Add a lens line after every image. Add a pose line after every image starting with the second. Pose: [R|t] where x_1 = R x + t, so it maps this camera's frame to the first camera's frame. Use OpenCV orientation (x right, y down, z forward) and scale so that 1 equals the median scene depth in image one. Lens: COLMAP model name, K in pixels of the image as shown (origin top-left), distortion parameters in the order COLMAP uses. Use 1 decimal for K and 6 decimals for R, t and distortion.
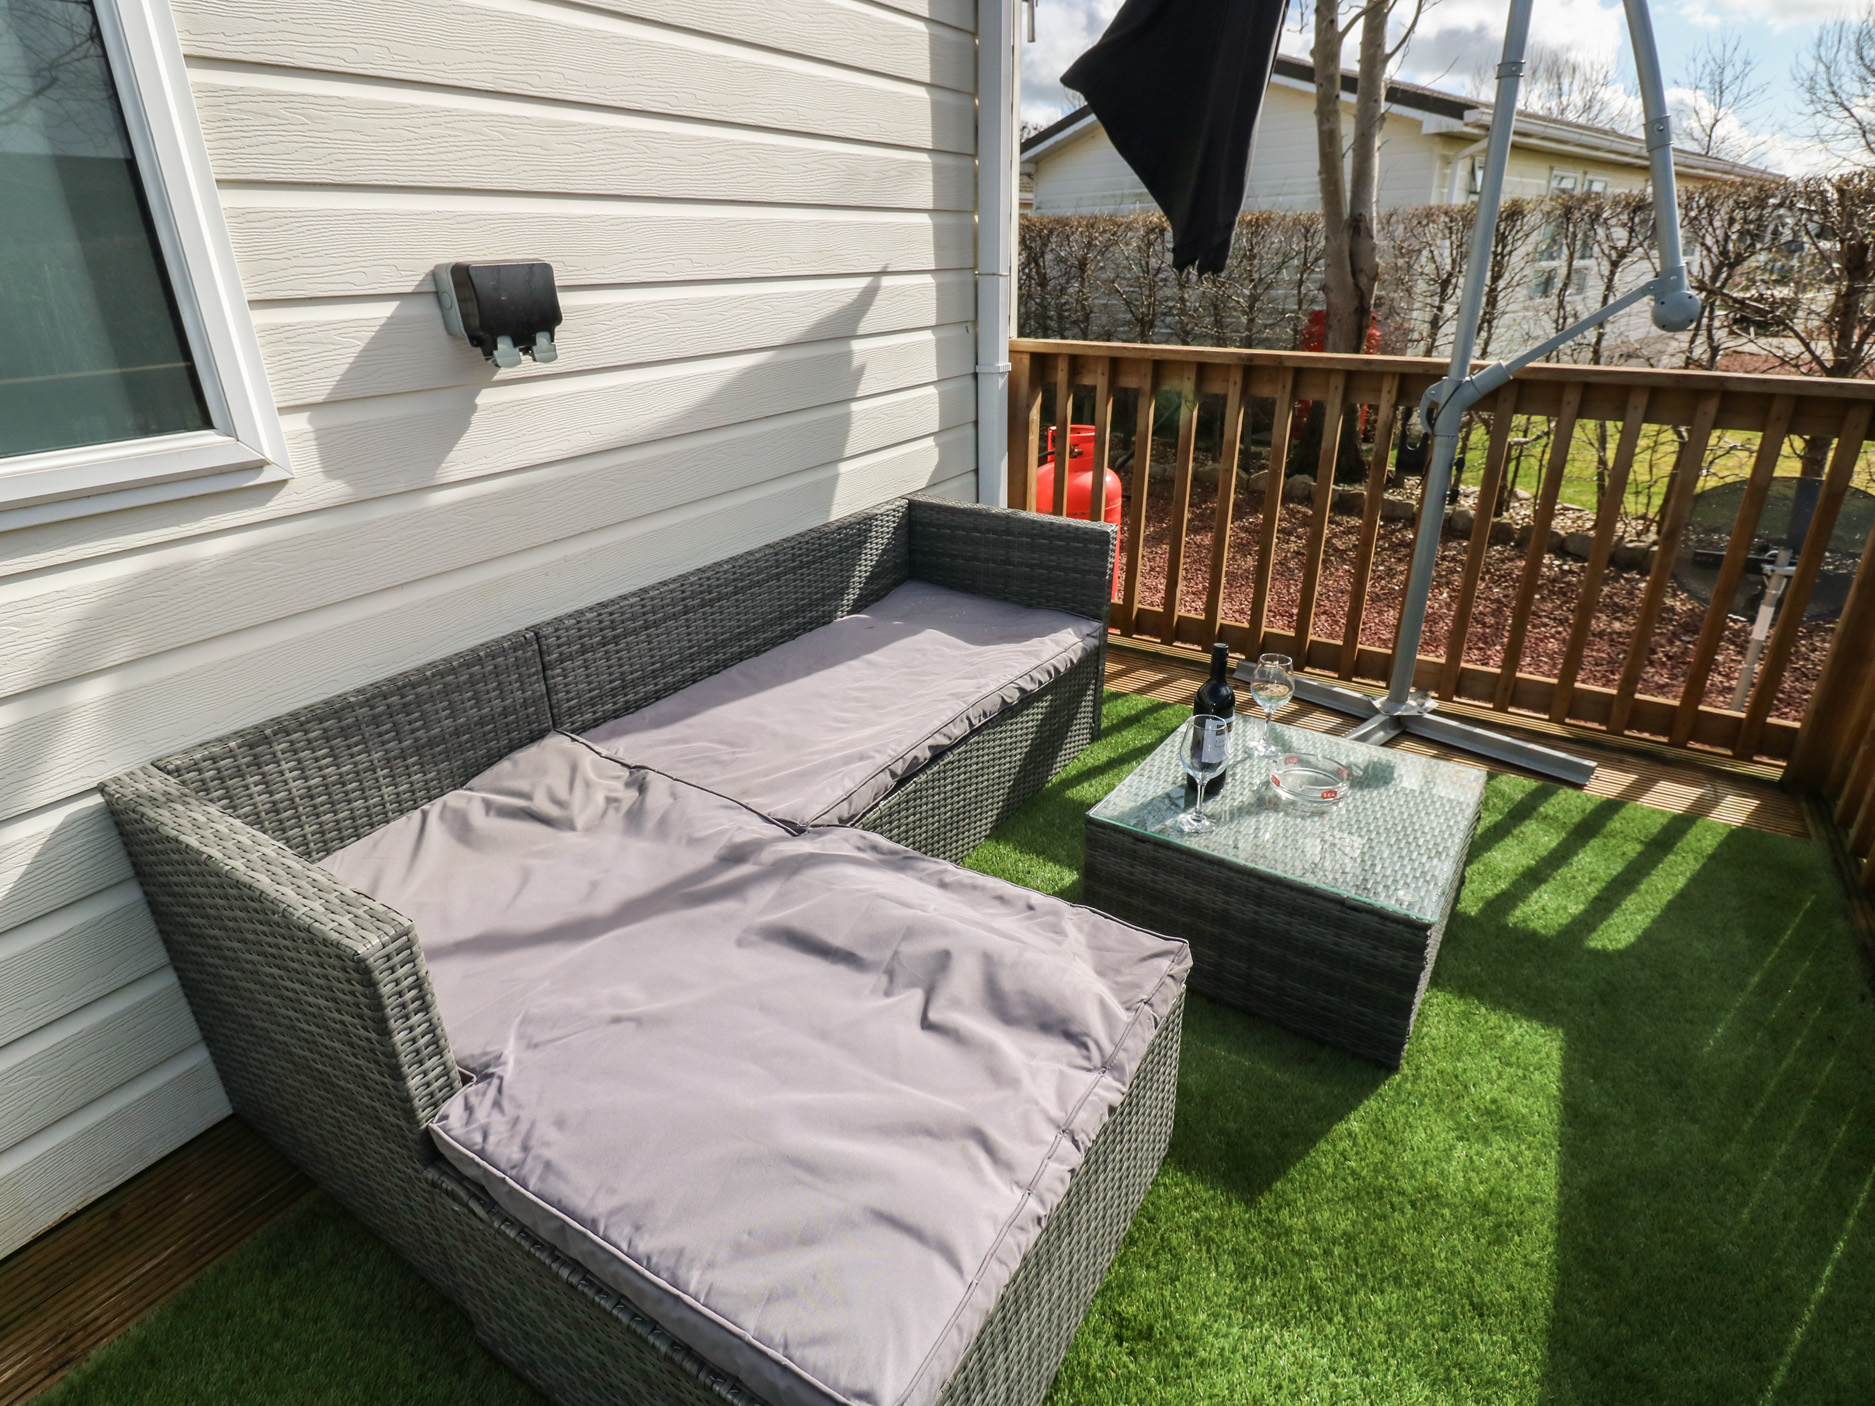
lens RADIAL K [[993.5, 0, 936.2], [0, 993.5, 693.2], [0, 0, 1]] dist [-0.001207, -0.011734]
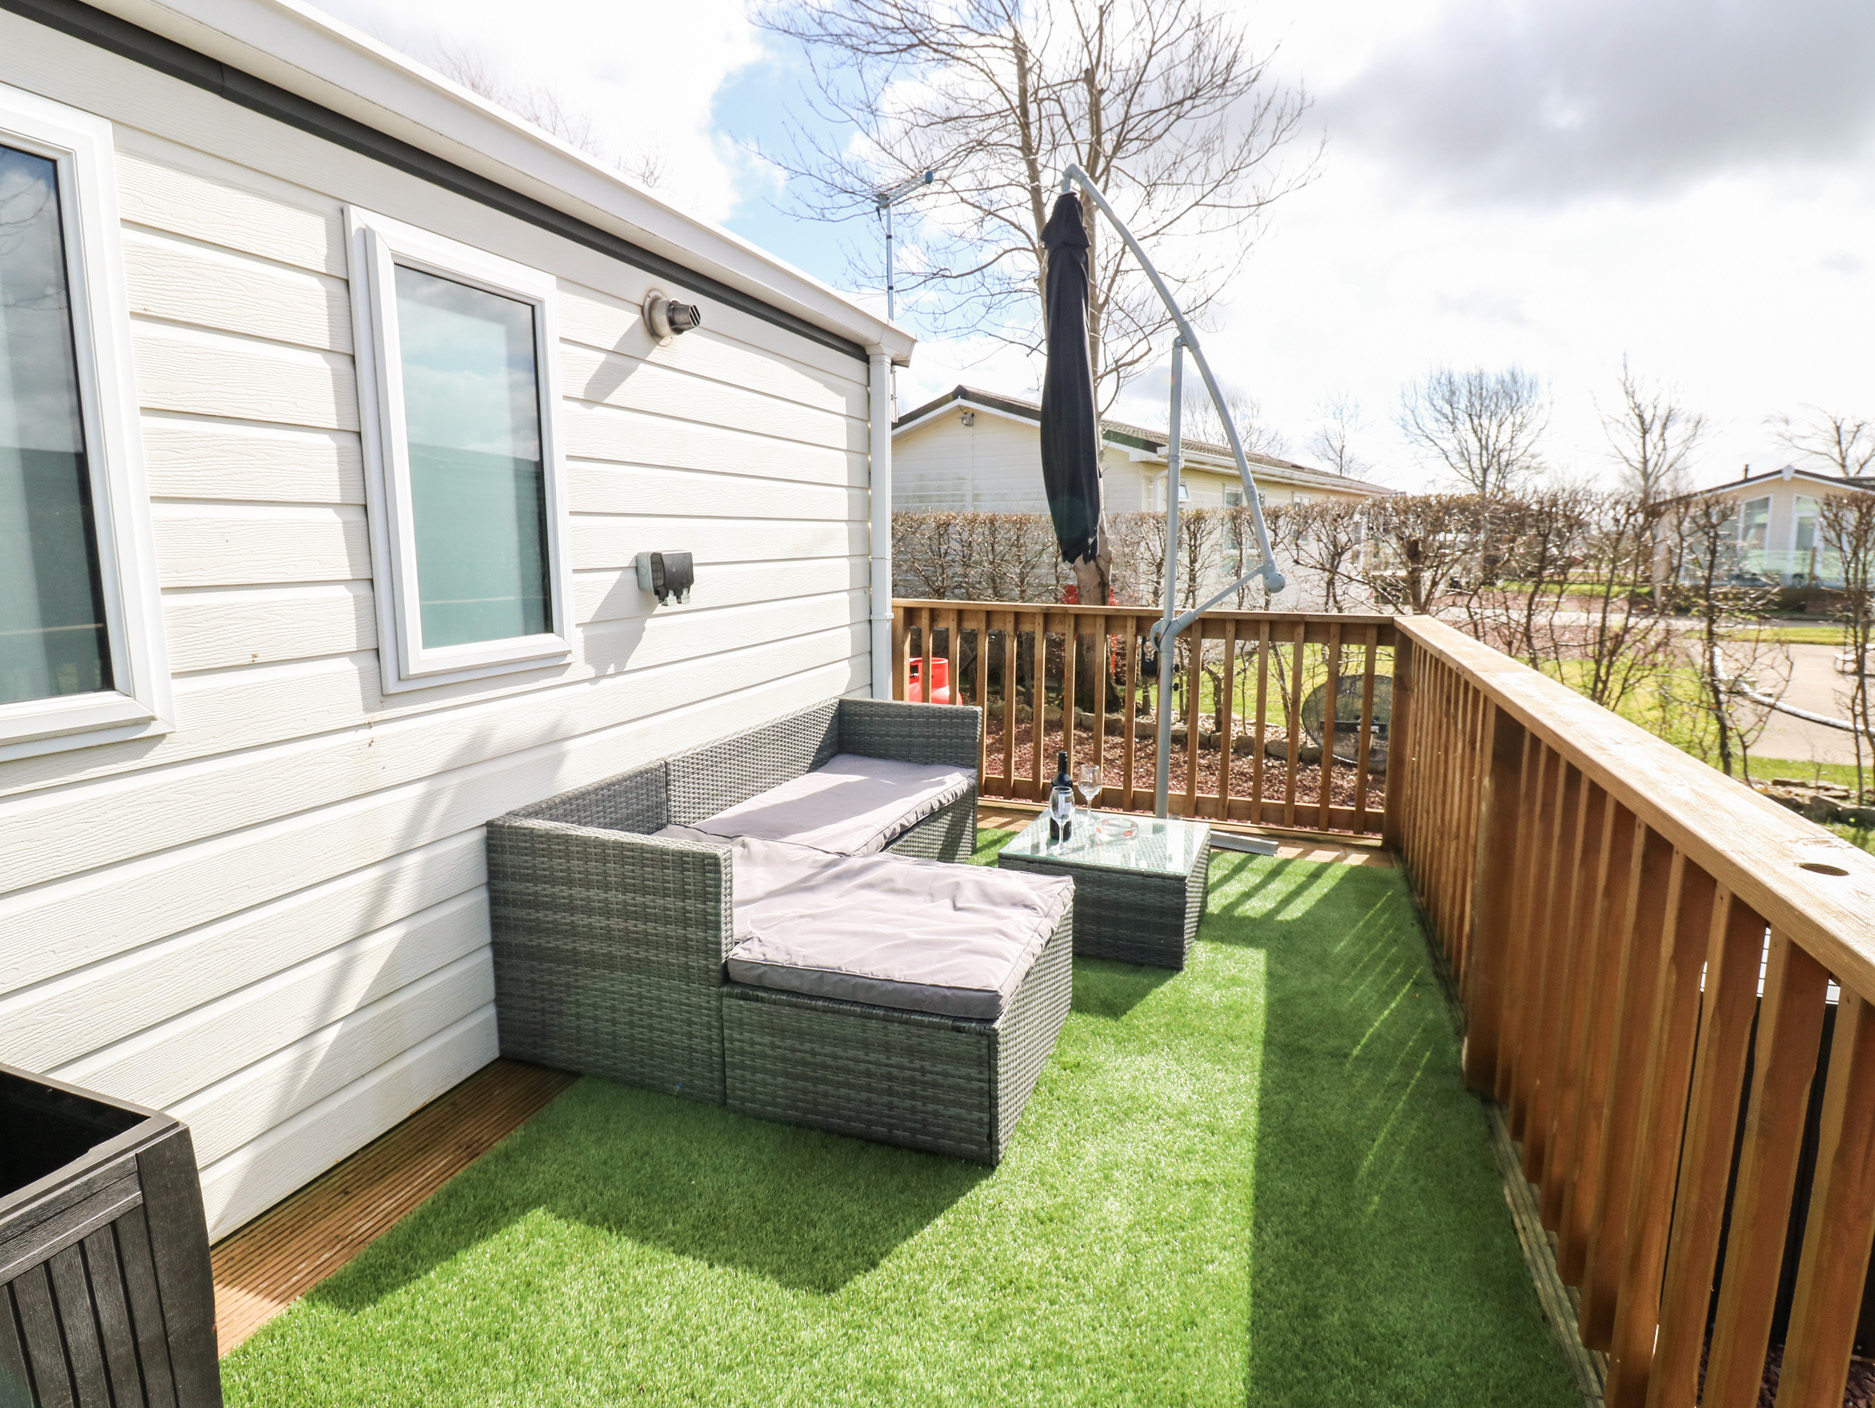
lens RADIAL K [[993.5, 0, 935.5], [0, 993.5, 696.4], [0, 0, 1]] dist [-0.001207, -0.011734]
pose [[0.975993, -0.021119, 0.216775, -0.257941], [0.075661, 0.966178, -0.246526, 0.220628], [-0.204237, 0.257009, 0.944581, -0.539989]]
